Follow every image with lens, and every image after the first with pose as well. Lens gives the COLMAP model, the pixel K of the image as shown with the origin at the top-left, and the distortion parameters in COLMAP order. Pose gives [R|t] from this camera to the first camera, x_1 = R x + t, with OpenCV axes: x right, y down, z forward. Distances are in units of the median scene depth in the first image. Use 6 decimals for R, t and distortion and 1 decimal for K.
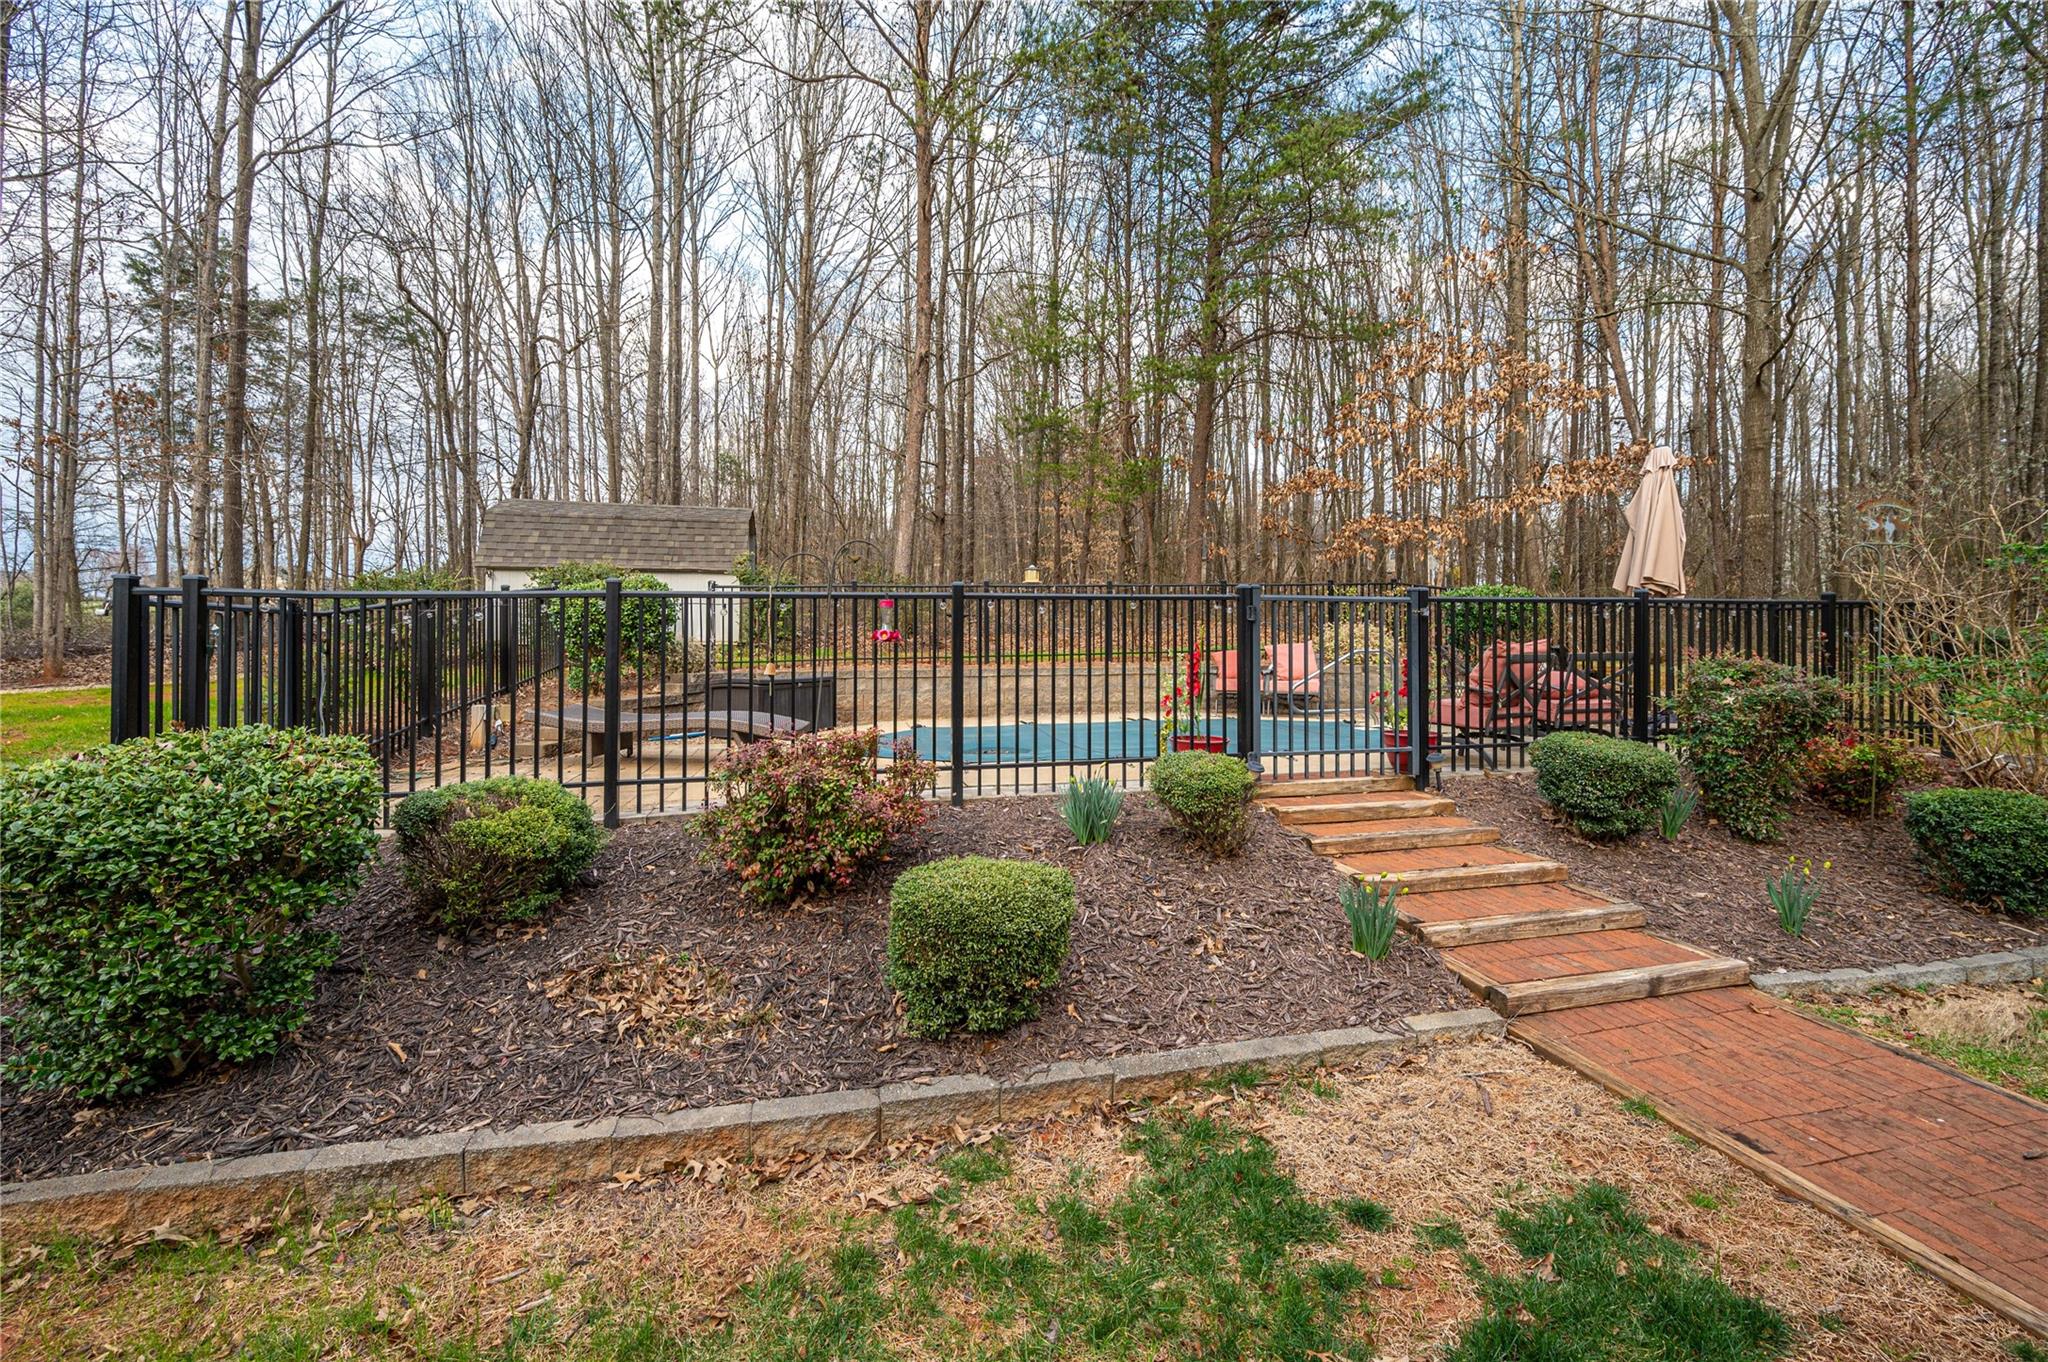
lens RADIAL K [[807.2, 0, 1022.9], [0, 807.2, 675.3], [0, 0, 1]] dist [-0.004618, 0.000048]
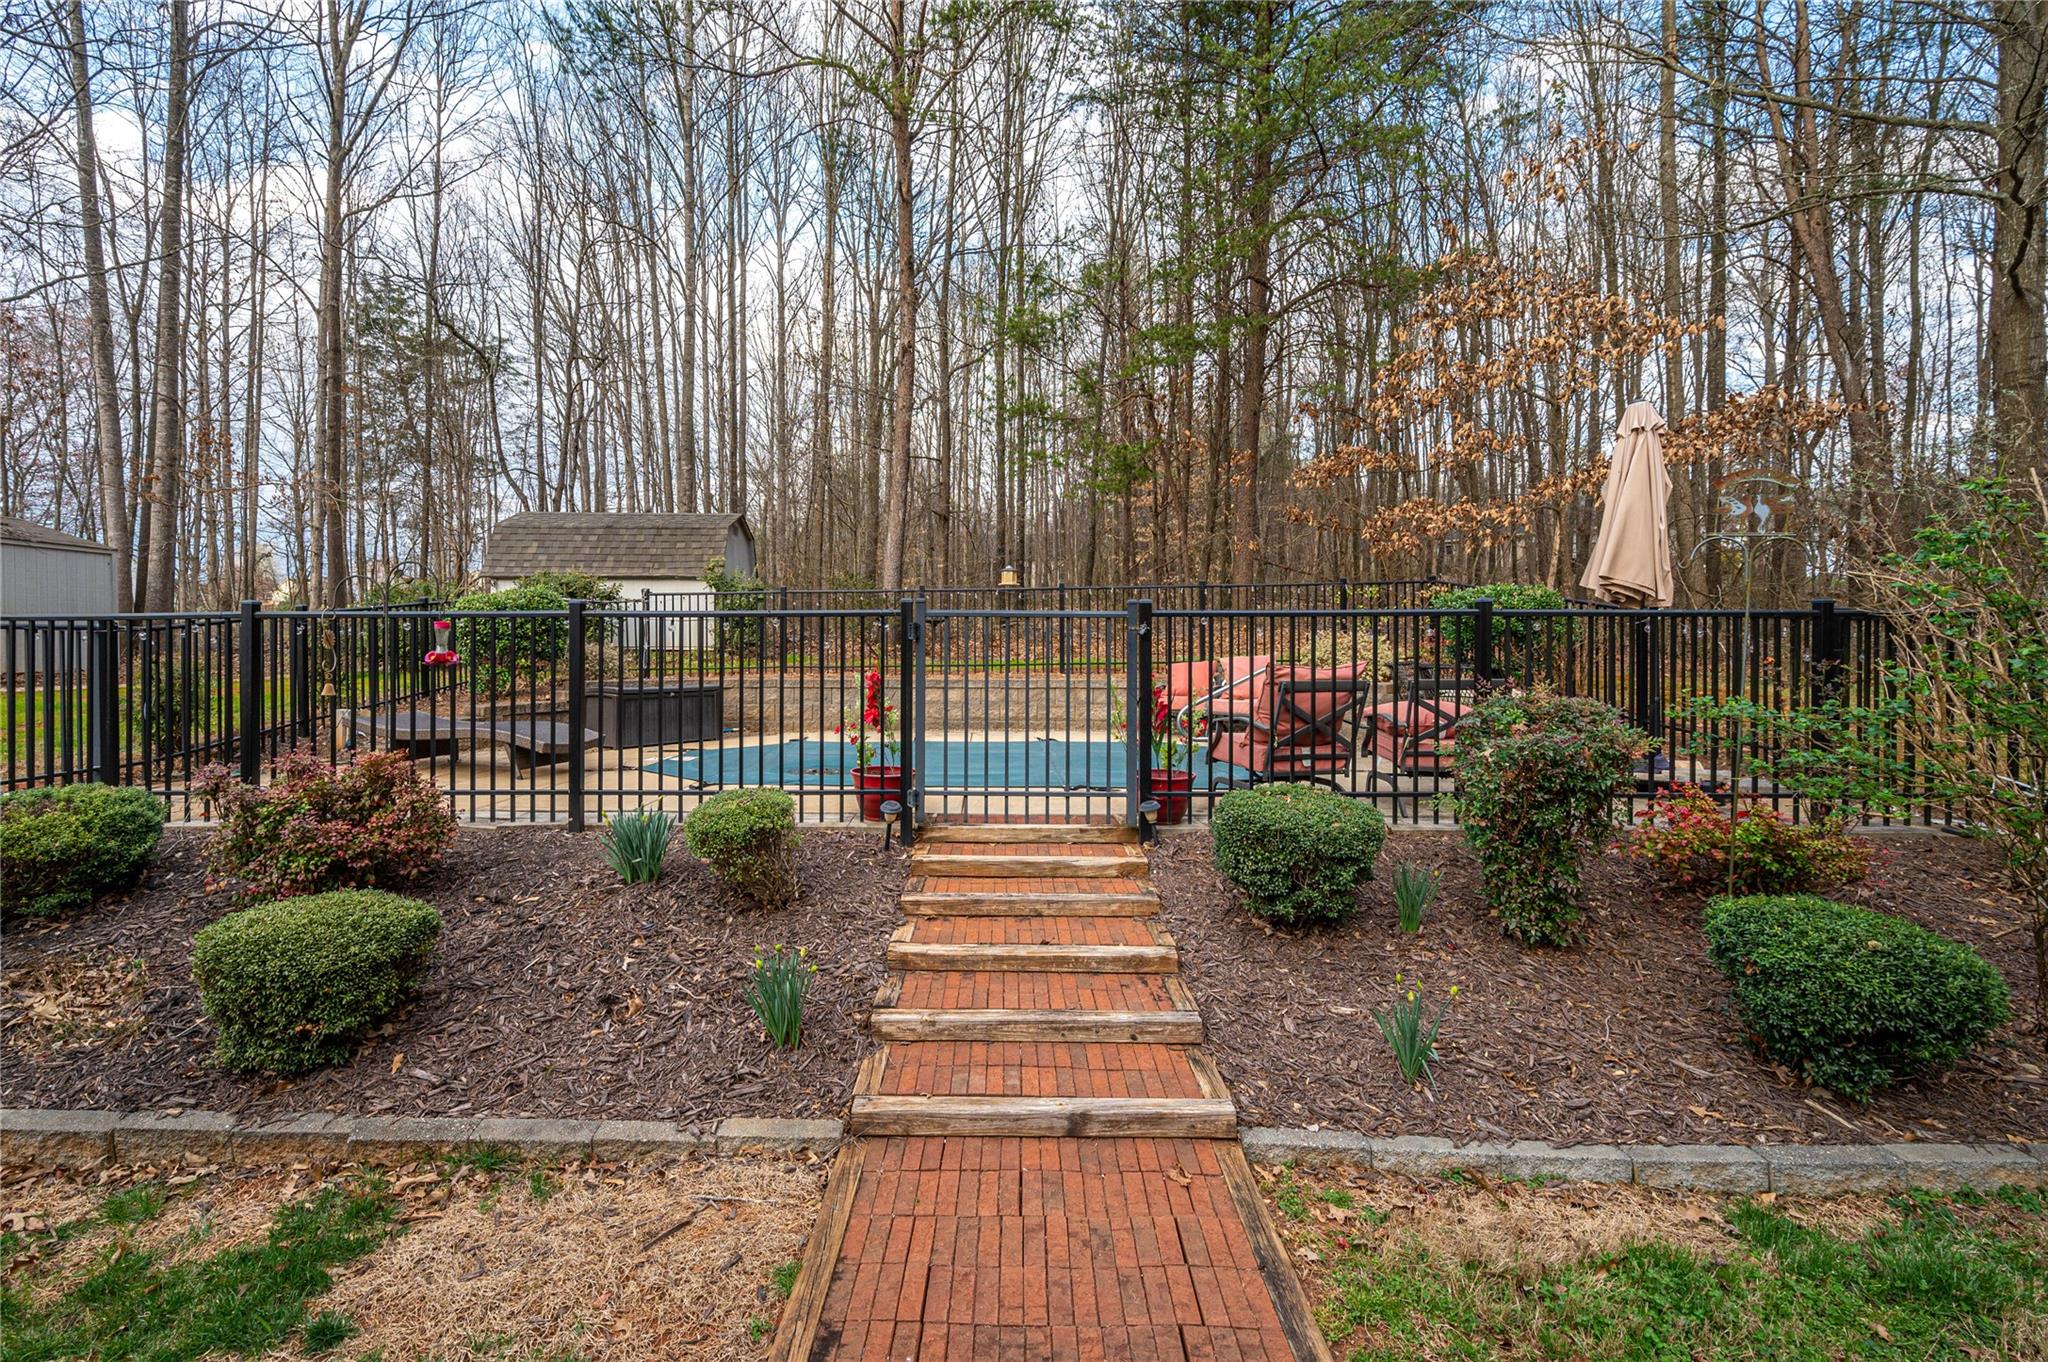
lens RADIAL K [[866.5, 0, 1023.7], [0, 866.5, 681.0], [0, 0, 1]] dist [-0.008121, 0.000656]
pose [[0.971227, 0.018545, -0.237433, 0.797736], [-0.018192, 0.999828, 0.003678, -0.034285], [0.237461, 0.000747, 0.971397, 0.157942]]
